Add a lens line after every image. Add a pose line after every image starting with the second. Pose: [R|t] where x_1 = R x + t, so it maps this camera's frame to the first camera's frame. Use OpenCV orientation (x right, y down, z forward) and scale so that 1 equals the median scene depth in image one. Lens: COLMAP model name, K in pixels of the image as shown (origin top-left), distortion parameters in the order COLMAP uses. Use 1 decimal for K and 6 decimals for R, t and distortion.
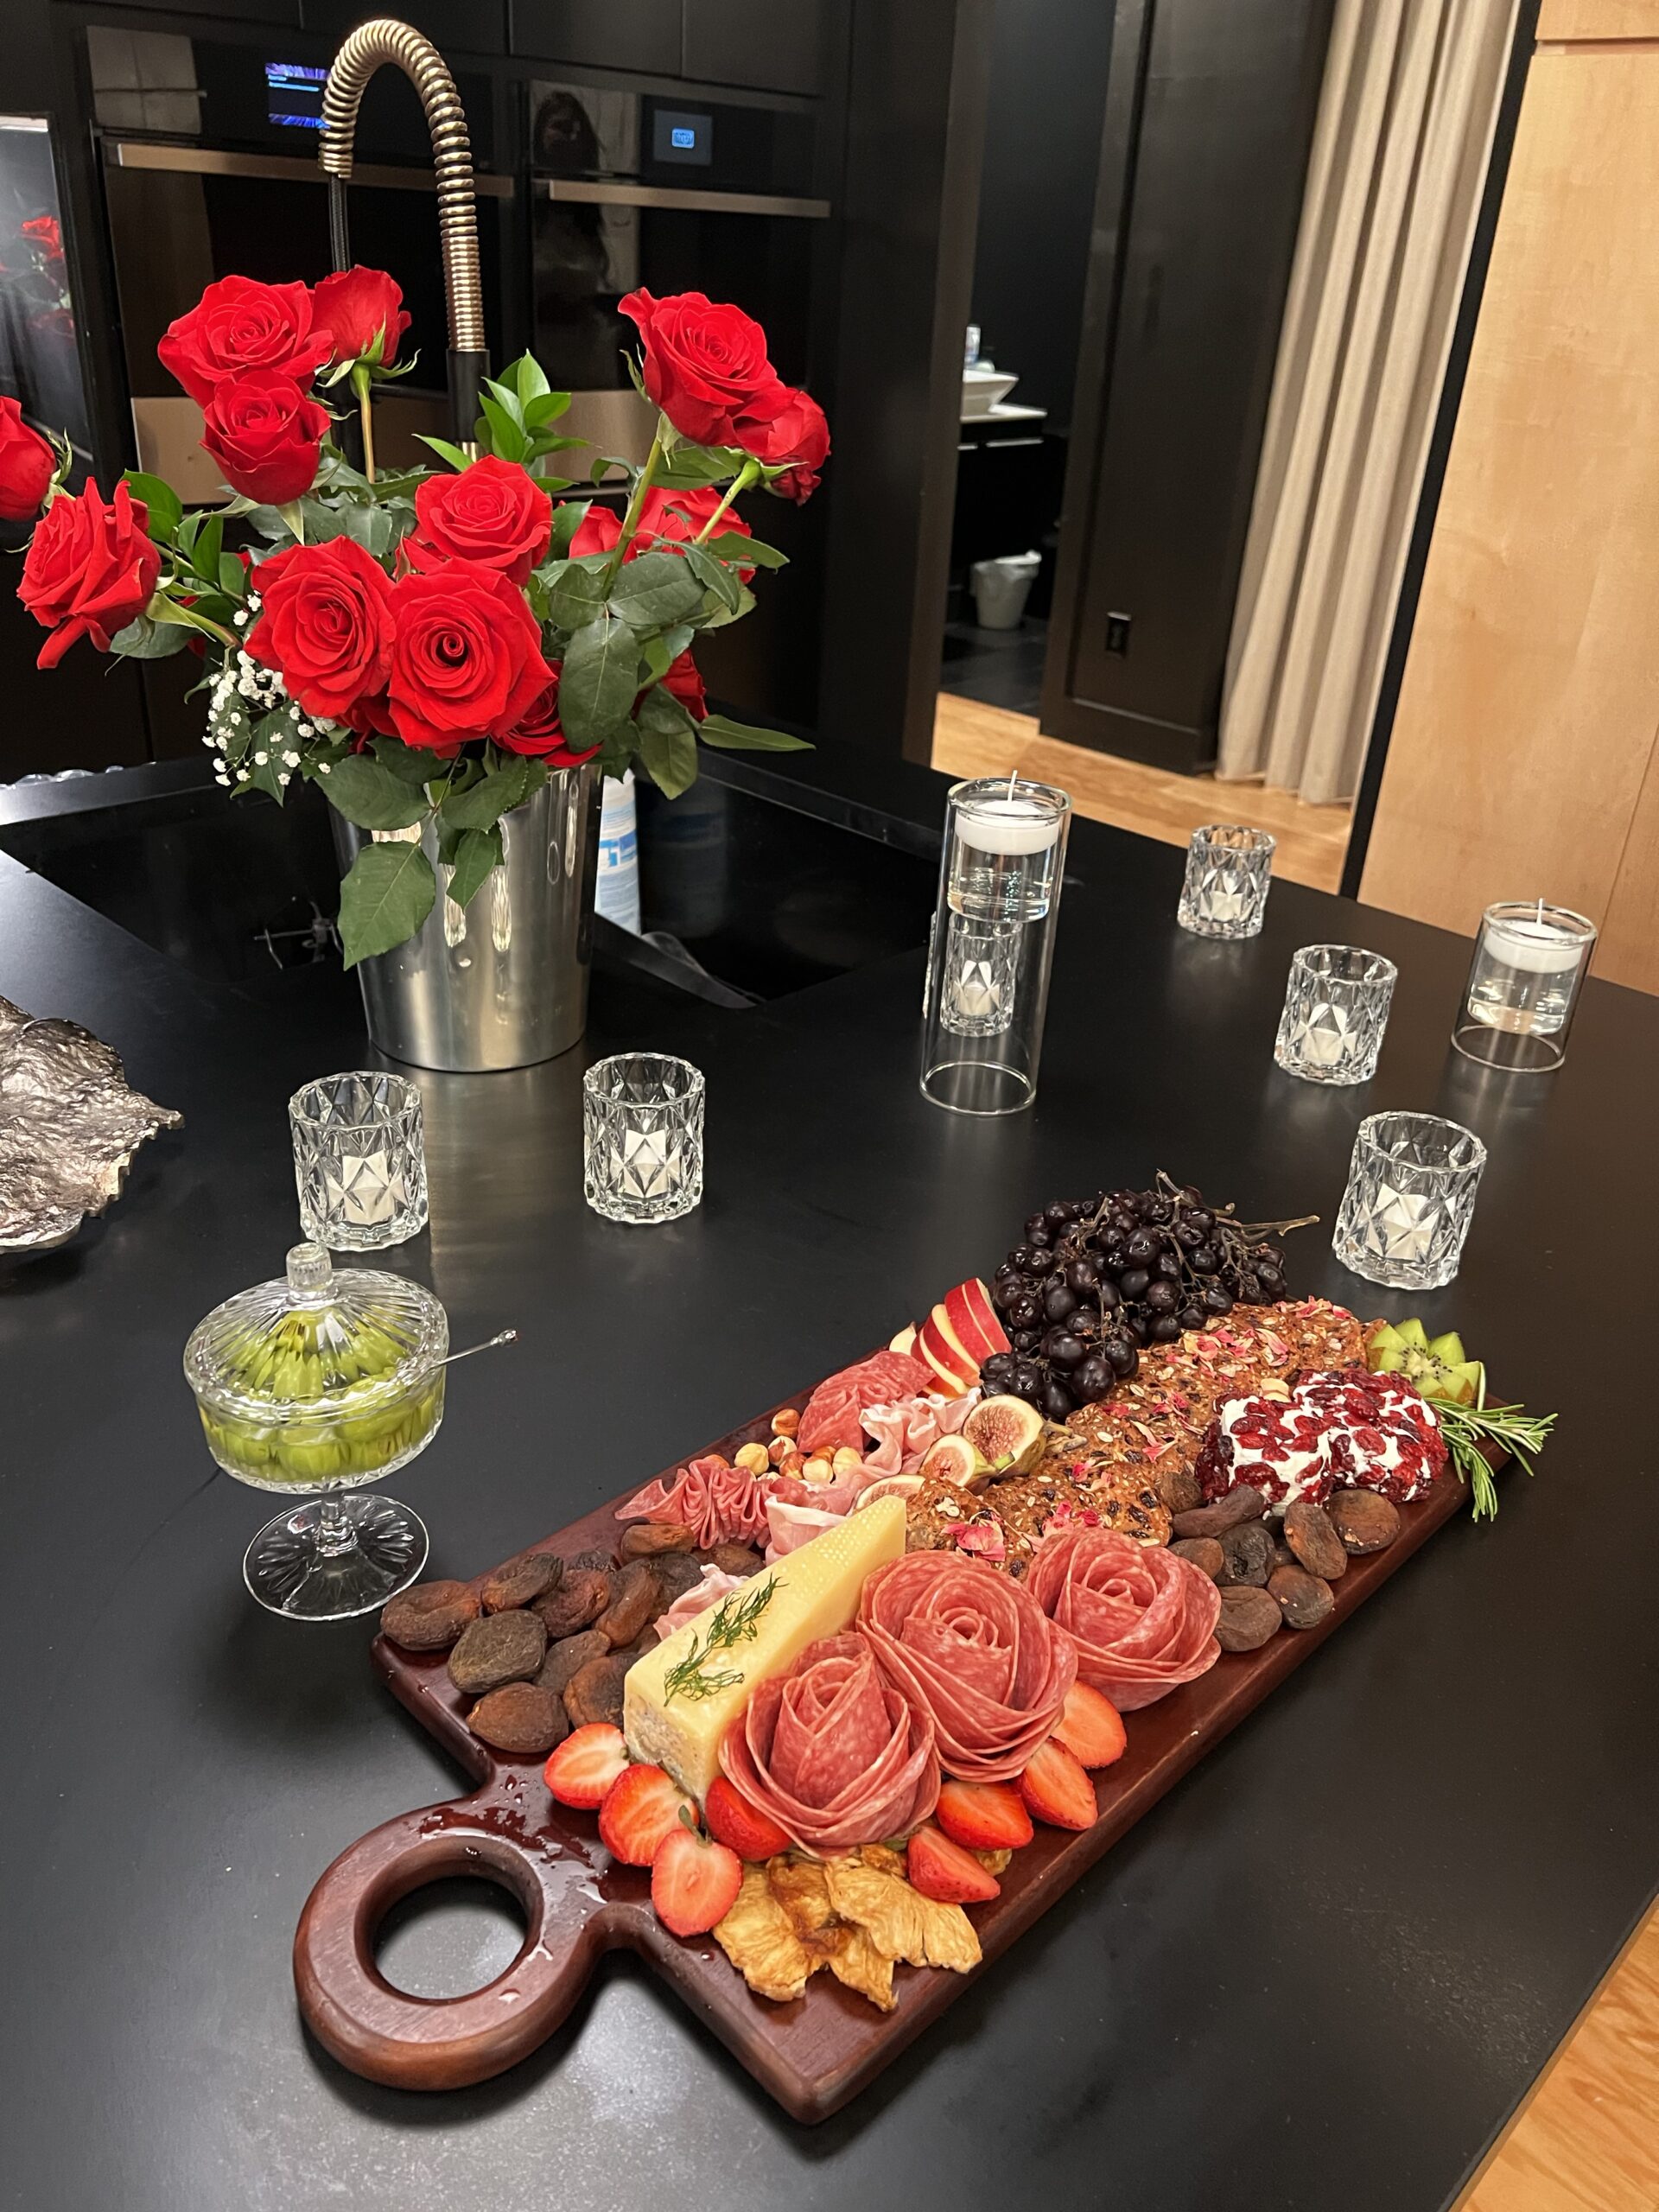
lens RADIAL K [[1673.6, 0, 831.4], [0, 1673.6, 1105.0], [0, 0, 1]] dist [0.031088, 0.000502]
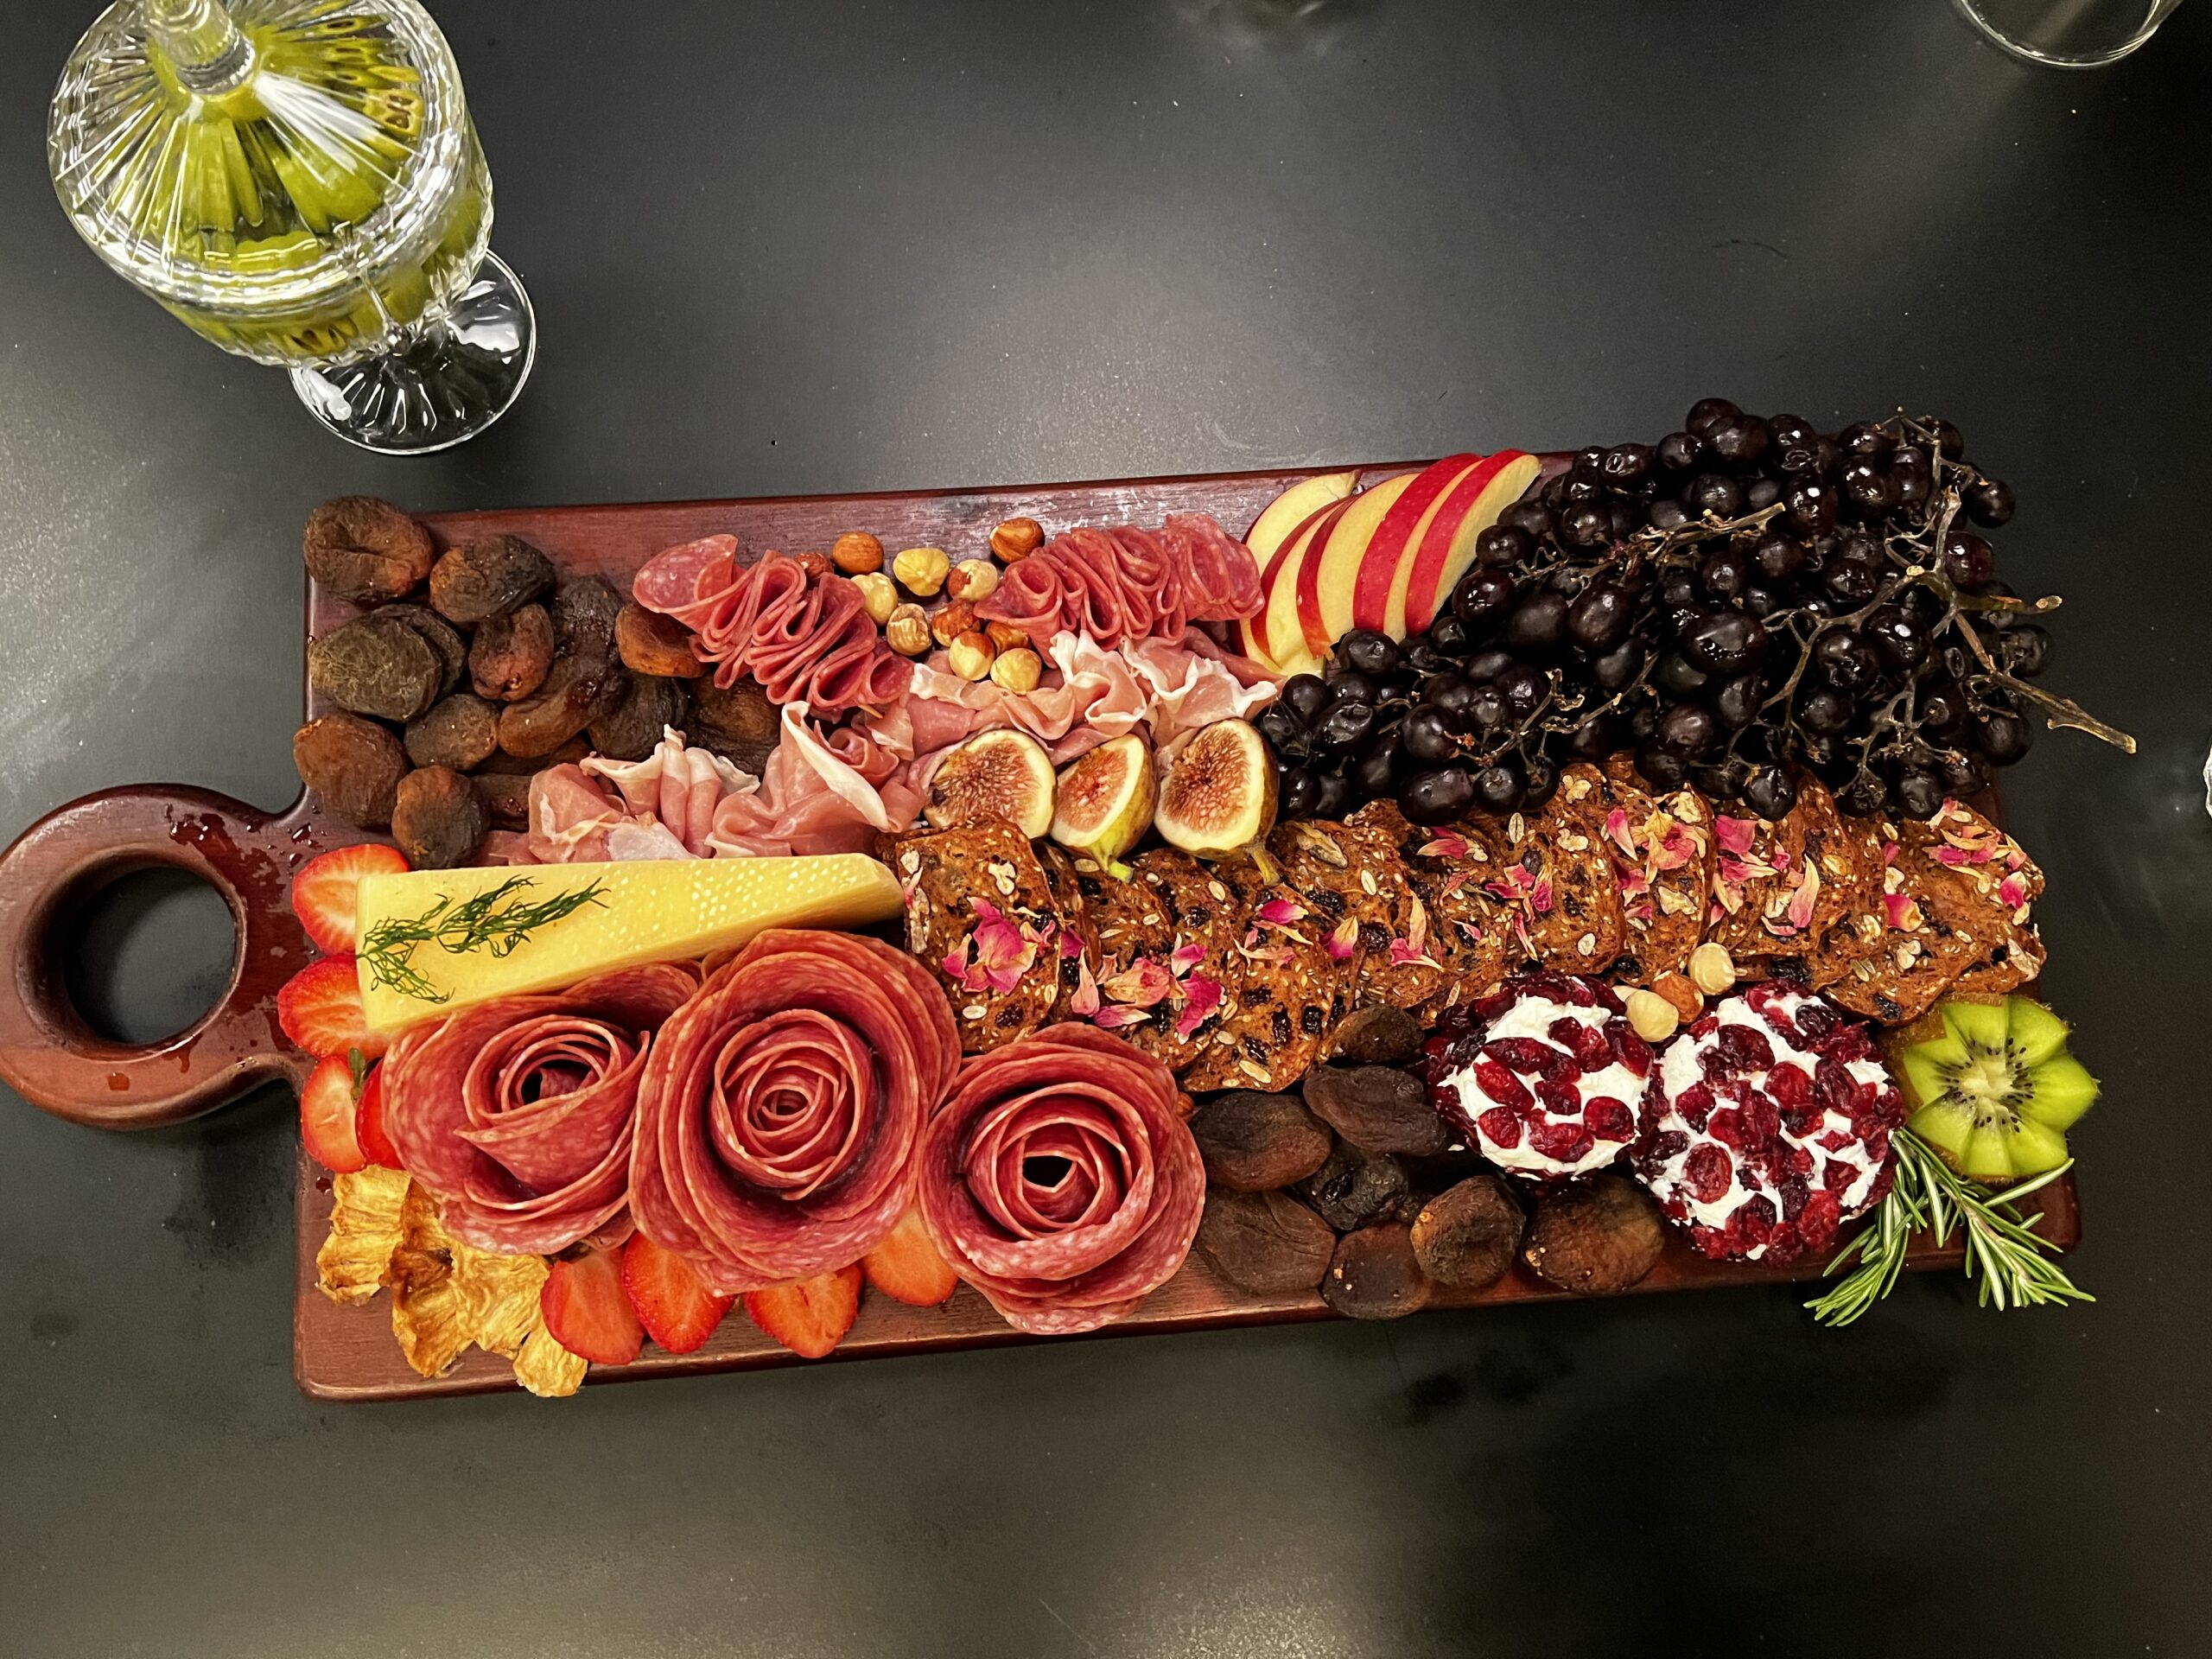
lens RADIAL K [[1673.6, 0, 1101.3], [0, 1673.6, 820.8], [0, 0, 1]] dist [0.031088, 0.000502]
pose [[0.755991, 0.638718, -0.143234, 0.162552], [-0.319572, 0.551104, 0.770817, -0.262535], [0.571271, -0.536957, 0.620746, 0.570841]]
